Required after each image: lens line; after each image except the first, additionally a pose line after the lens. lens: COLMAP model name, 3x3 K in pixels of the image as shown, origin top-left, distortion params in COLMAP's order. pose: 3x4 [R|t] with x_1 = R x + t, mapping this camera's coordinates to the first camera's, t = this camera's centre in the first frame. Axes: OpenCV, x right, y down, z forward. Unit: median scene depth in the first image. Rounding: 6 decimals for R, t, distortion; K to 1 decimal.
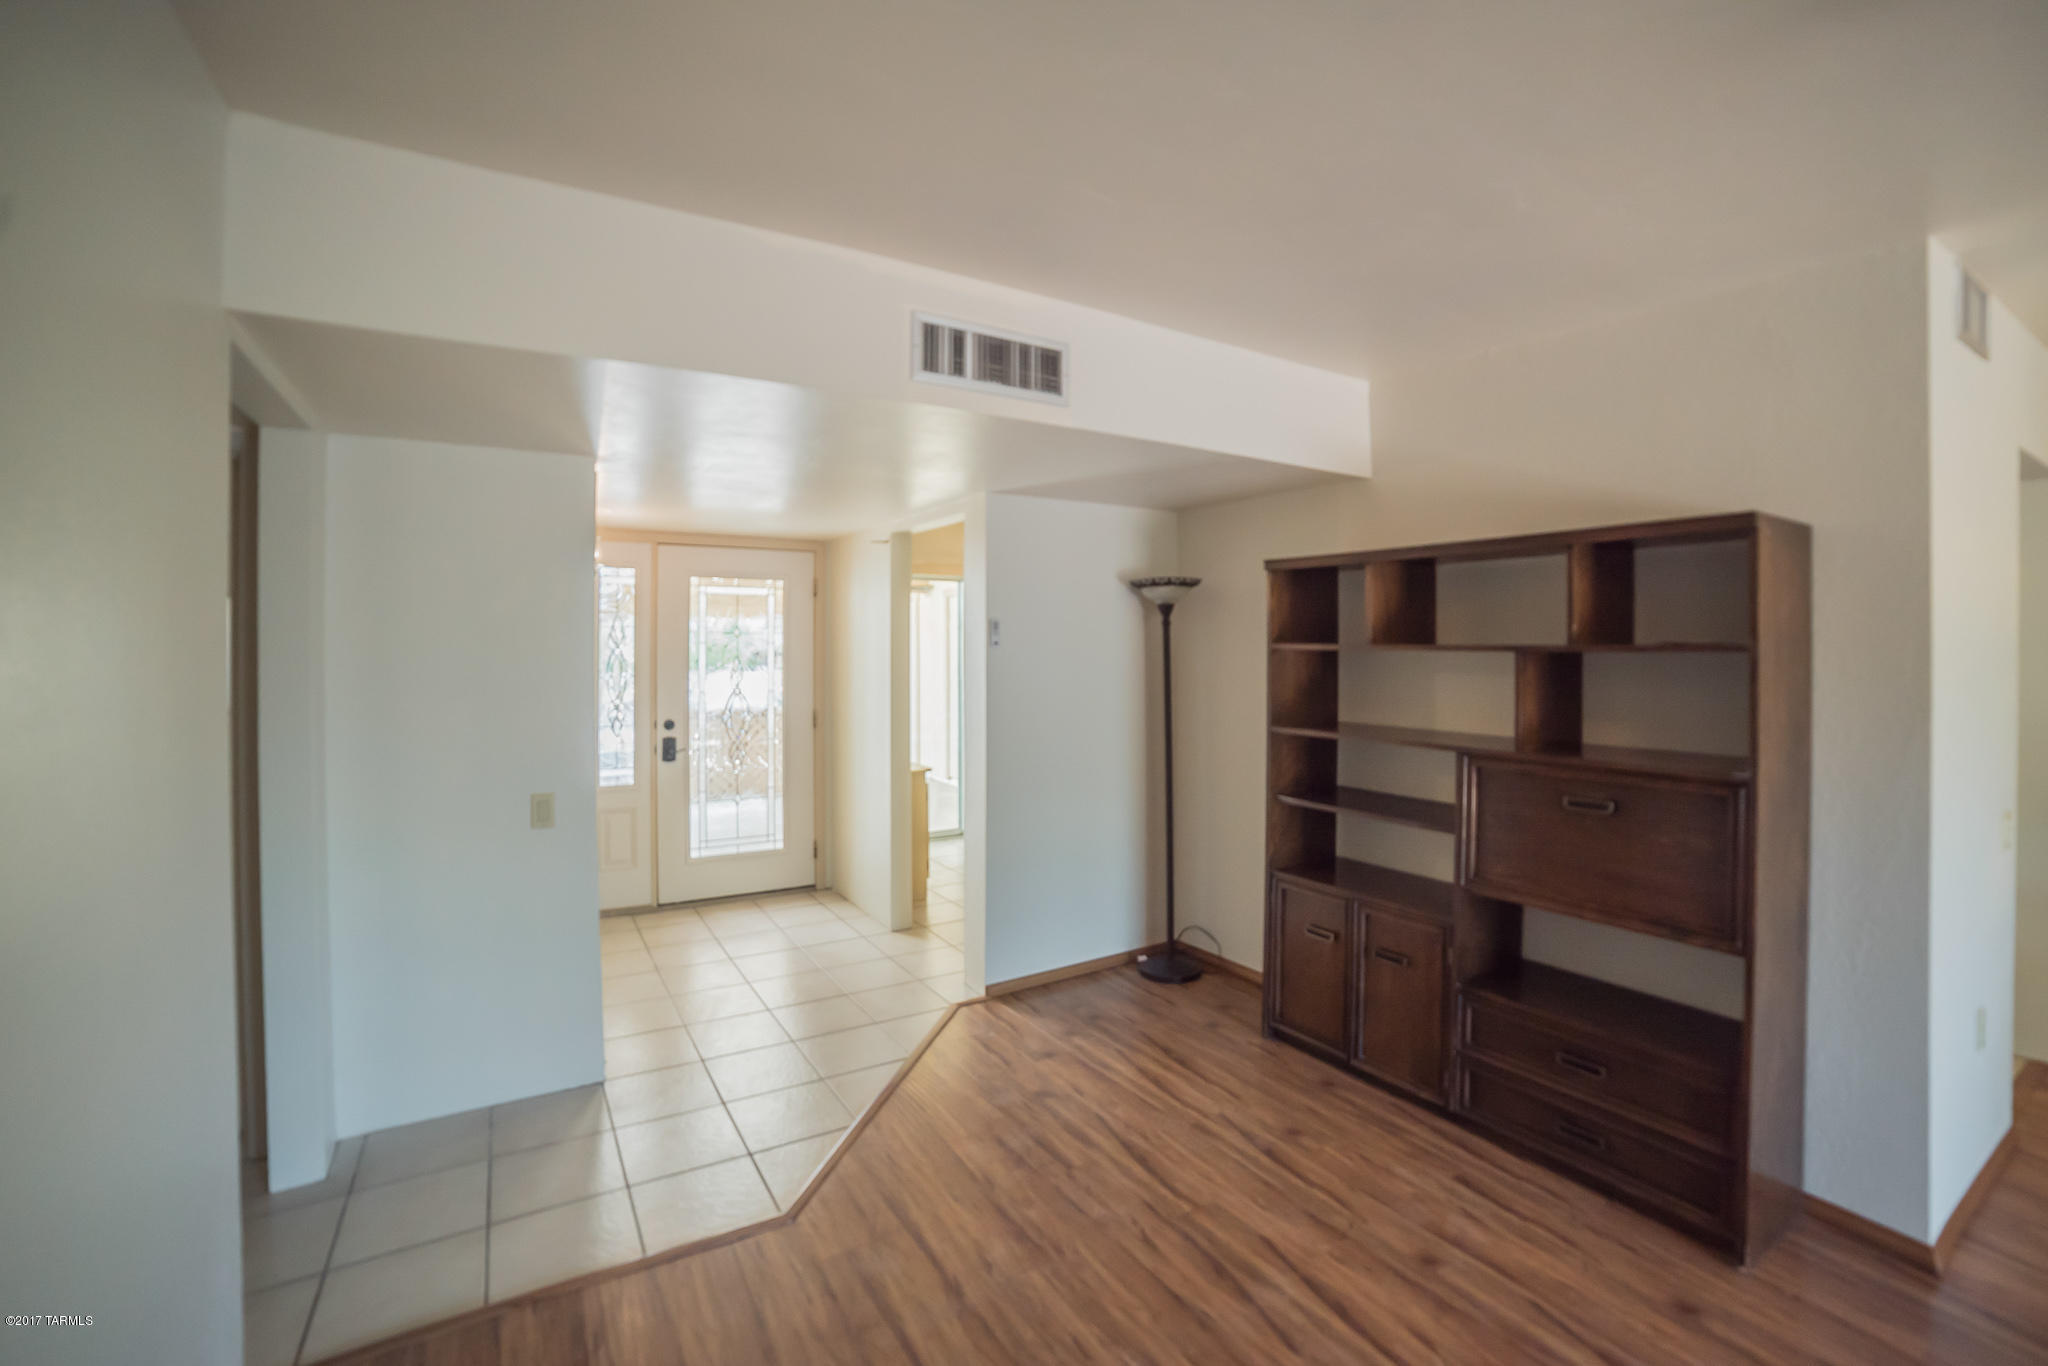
lens RADIAL K [[864.4, 0, 1017.9], [0, 864.4, 663.0], [0, 0, 1]] dist [-0.104268, 0.038944]
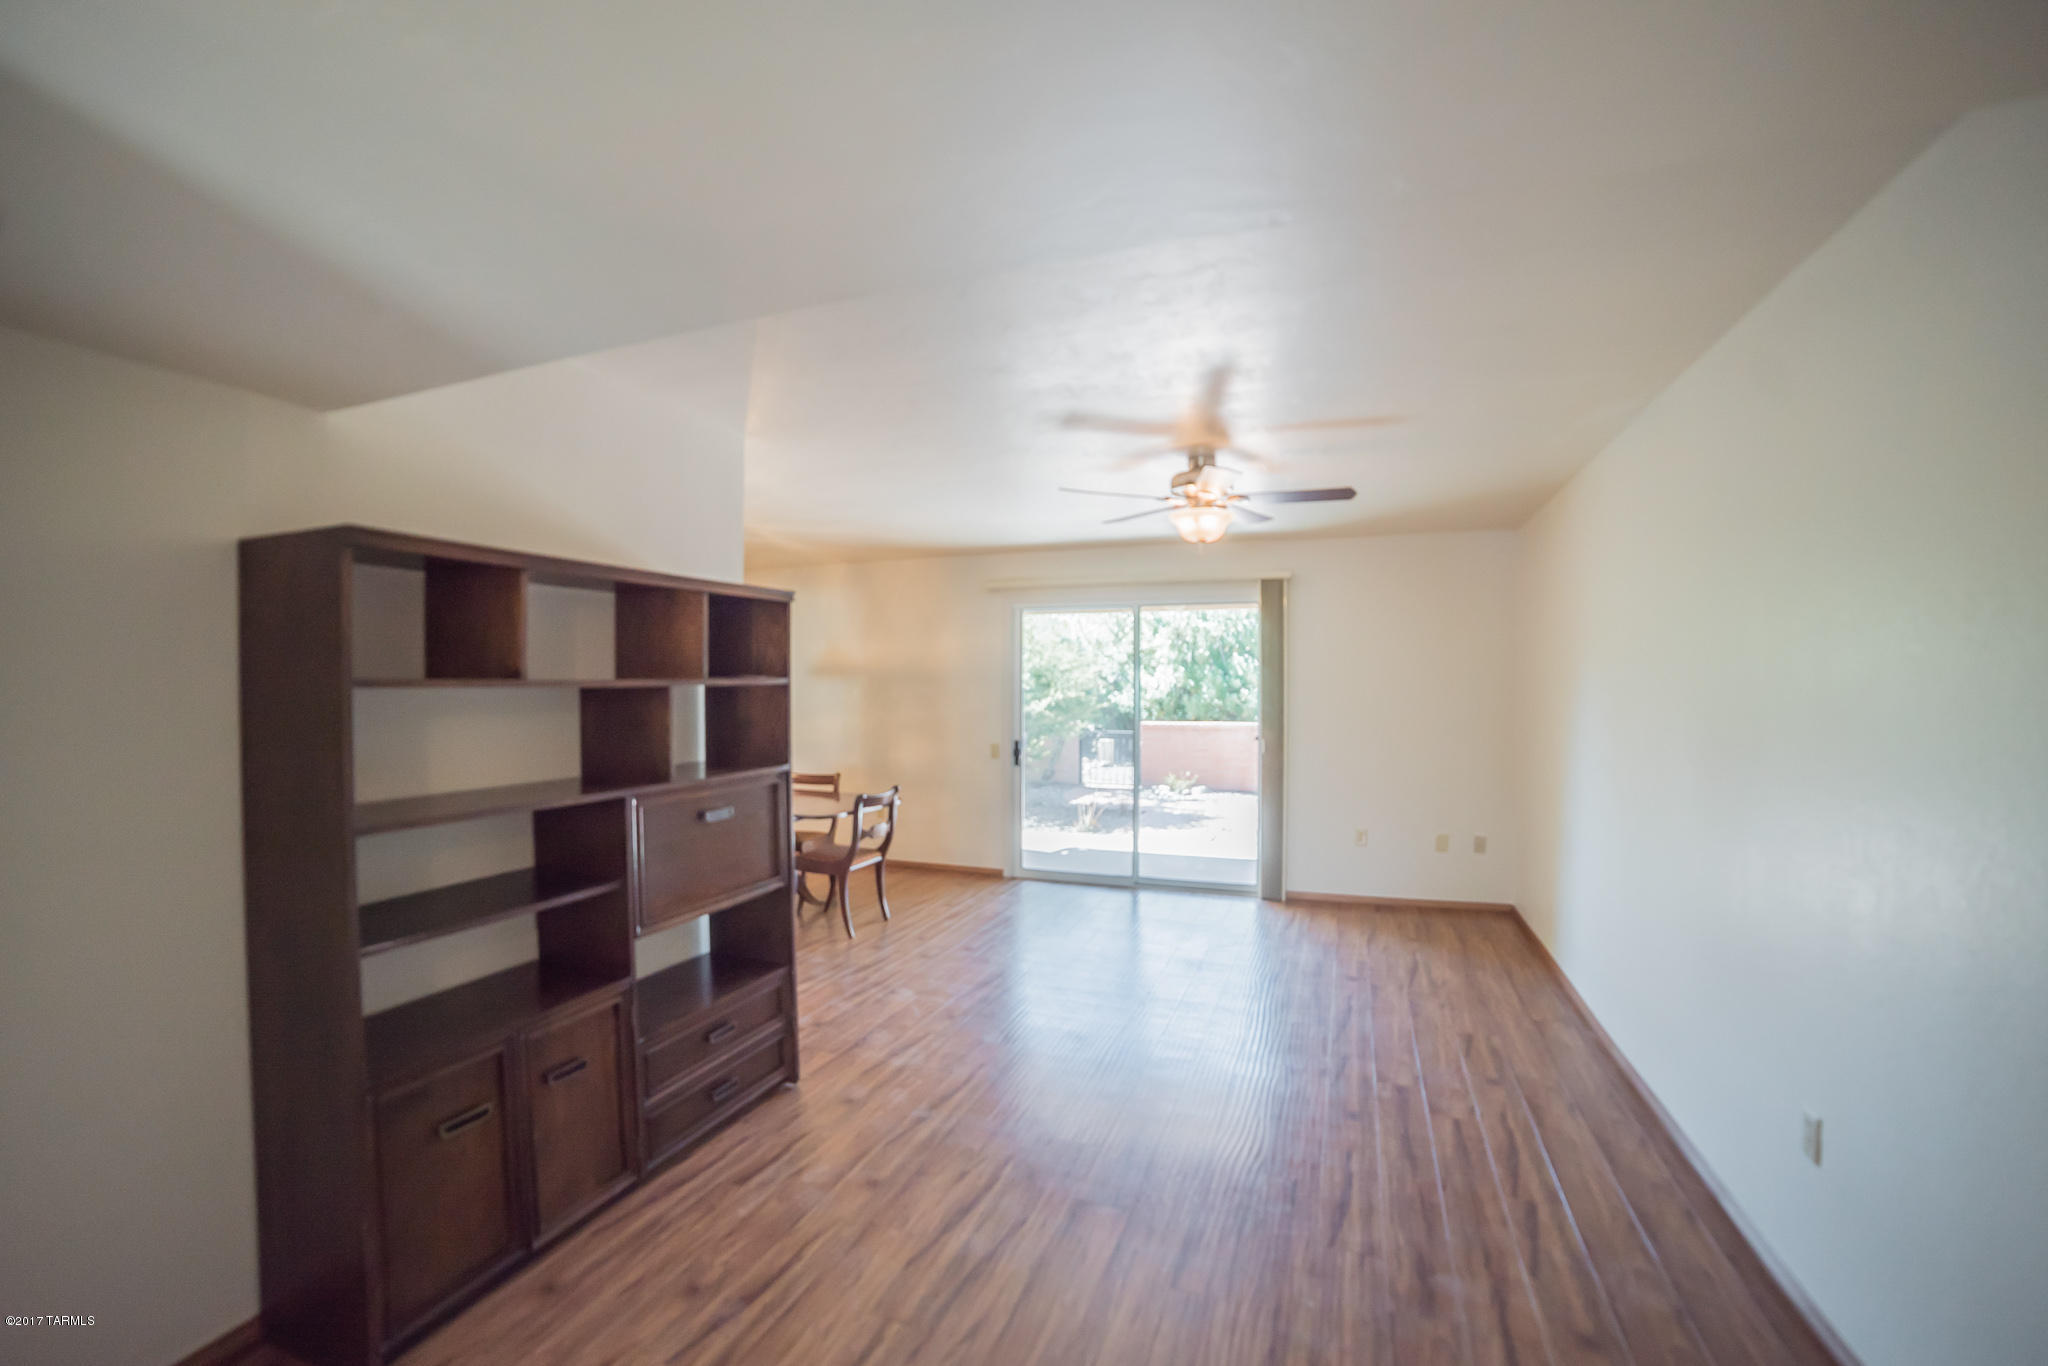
lens RADIAL K [[855.1, 0, 1031.6], [0, 855.1, 700.5], [0, 0, 1]] dist [-0.125903, 0.057660]
pose [[-0.623417, -0.009595, 0.781830, -0.355014], [0.014422, 0.999613, 0.023767, -0.009989], [-0.781756, 0.026092, -0.623038, 0.923540]]
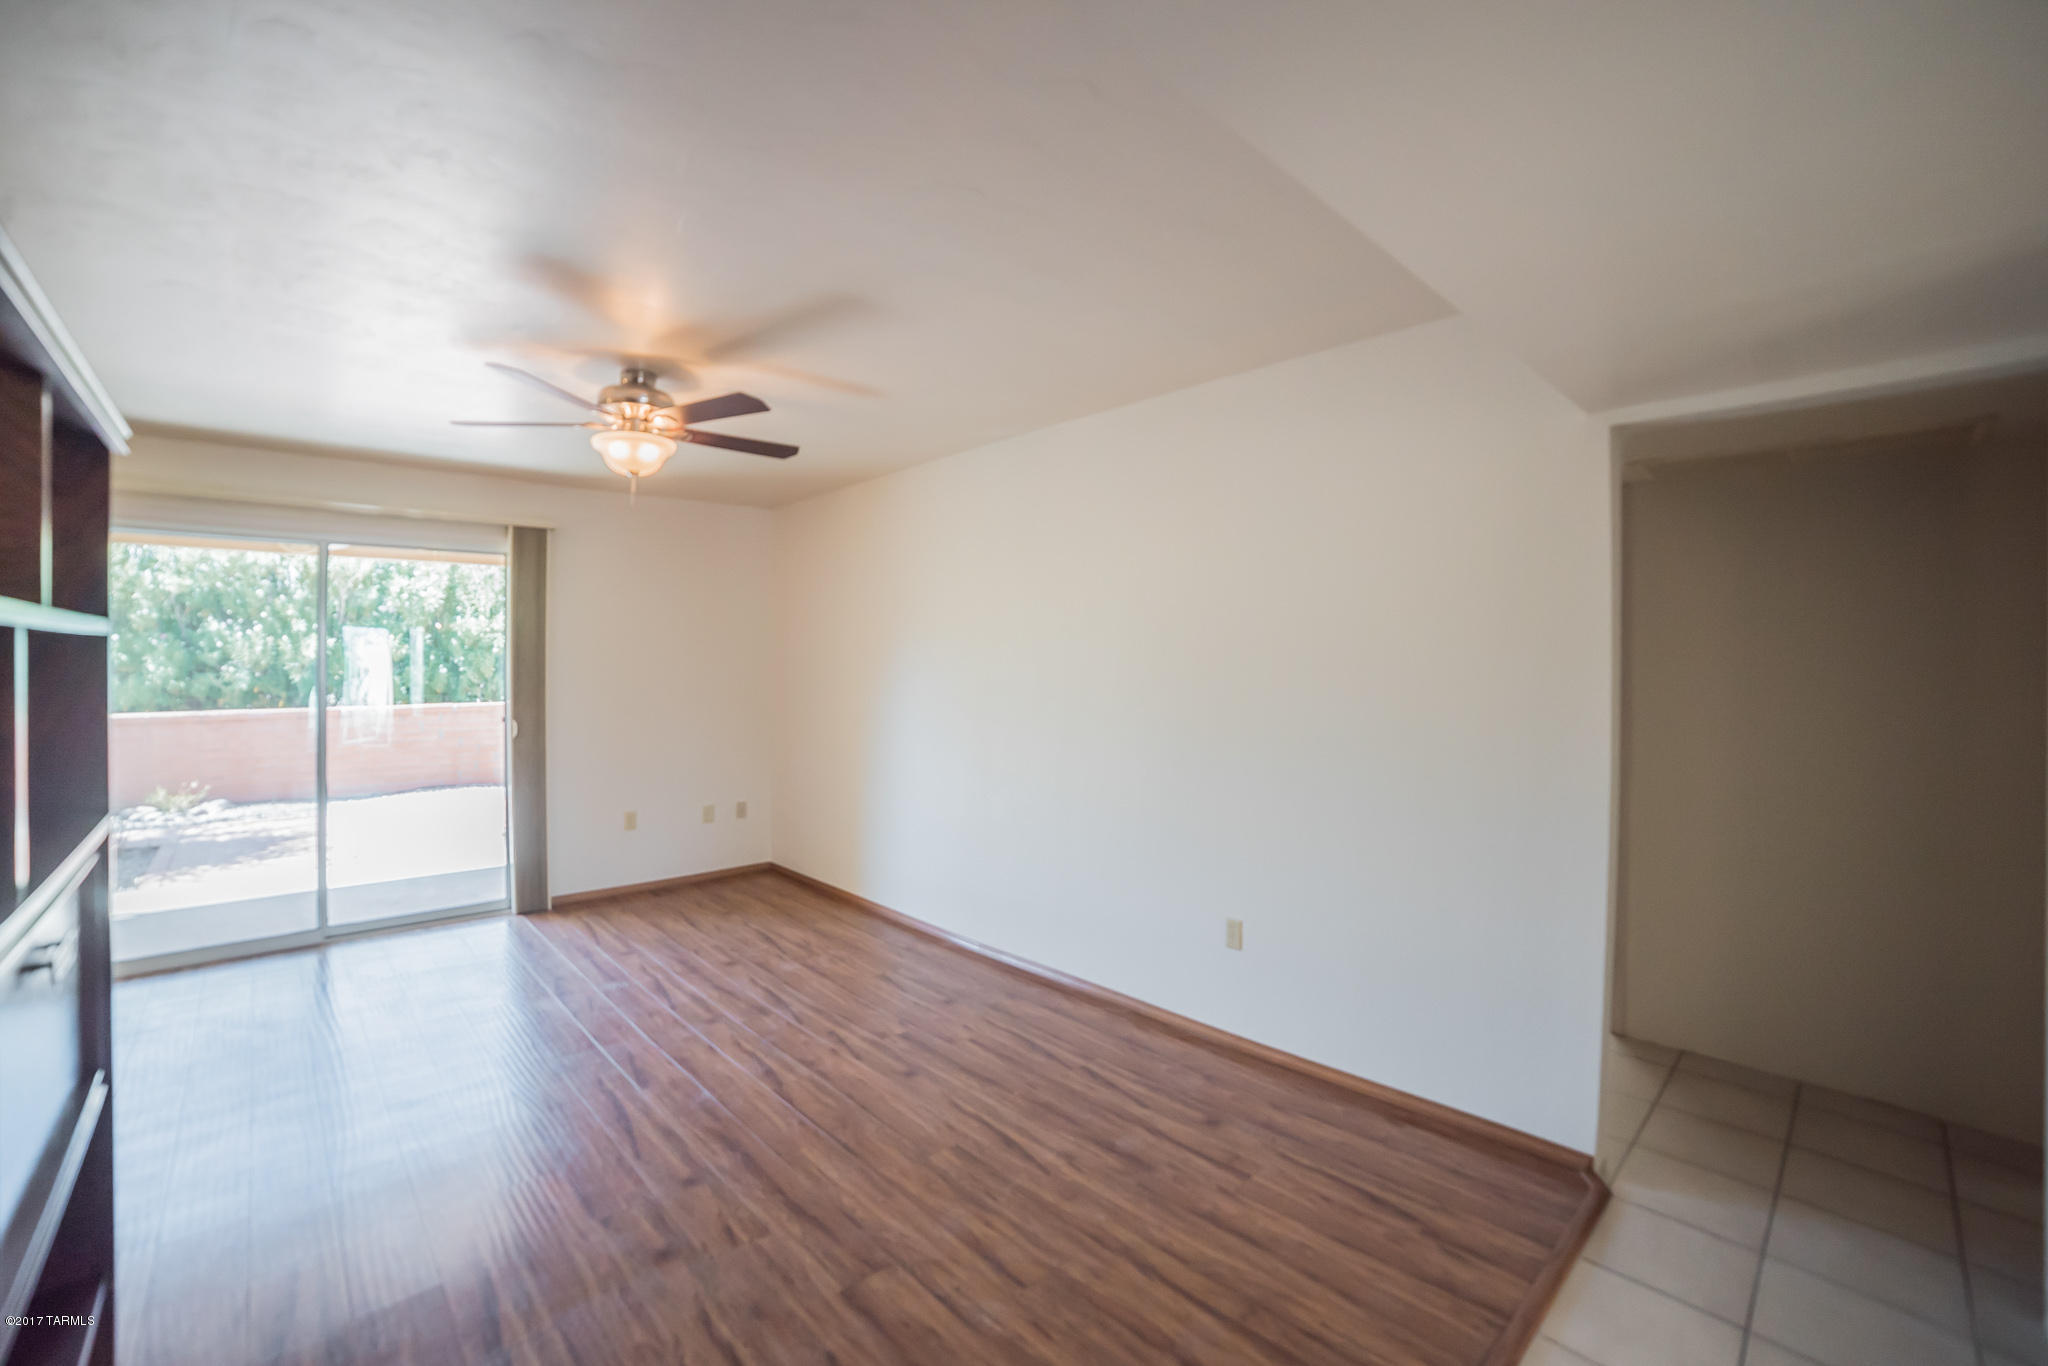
lens RADIAL K [[864.4, 0, 1017.9], [0, 864.4, 663.0], [0, 0, 1]] dist [-0.104268, 0.038944]
pose [[-0.980167, 0.007332, -0.198038, 0.158945], [0.003924, 0.999838, 0.017593, -0.000145], [0.198135, 0.016467, -0.980036, 1.027563]]
